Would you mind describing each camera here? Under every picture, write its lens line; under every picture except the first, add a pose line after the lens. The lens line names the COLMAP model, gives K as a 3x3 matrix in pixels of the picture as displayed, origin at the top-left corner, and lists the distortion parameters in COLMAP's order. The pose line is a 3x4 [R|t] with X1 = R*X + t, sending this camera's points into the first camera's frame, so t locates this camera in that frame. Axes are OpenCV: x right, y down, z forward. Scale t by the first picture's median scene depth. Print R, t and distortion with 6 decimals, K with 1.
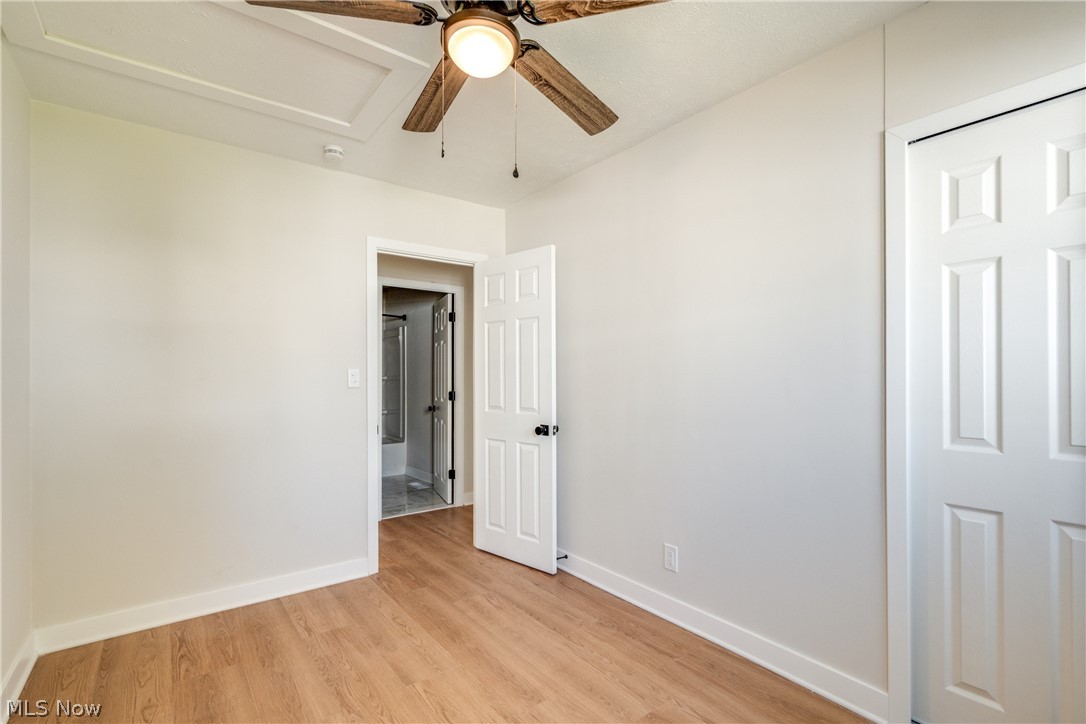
lens RADIAL K [[492.5, 0, 539.3], [0, 492.5, 374.9], [0, 0, 1]] dist [-0.001787, -0.000368]
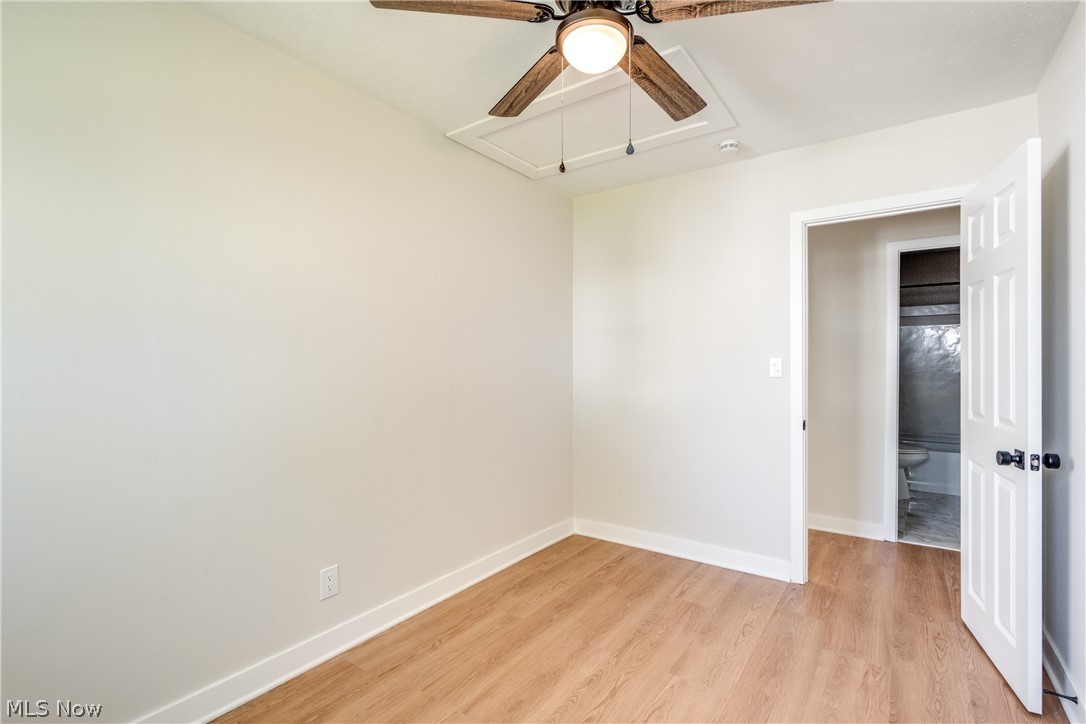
lens RADIAL K [[495.7, 0, 545.7], [0, 495.7, 363.3], [0, 0, 1]] dist [-0.002712, -0.000172]
pose [[0.314747, 0.000834, -0.949175, 0.469493], [0.003242, 0.999993, 0.001954, -0.005801], [0.949170, -0.003693, 0.314742, 0.335826]]
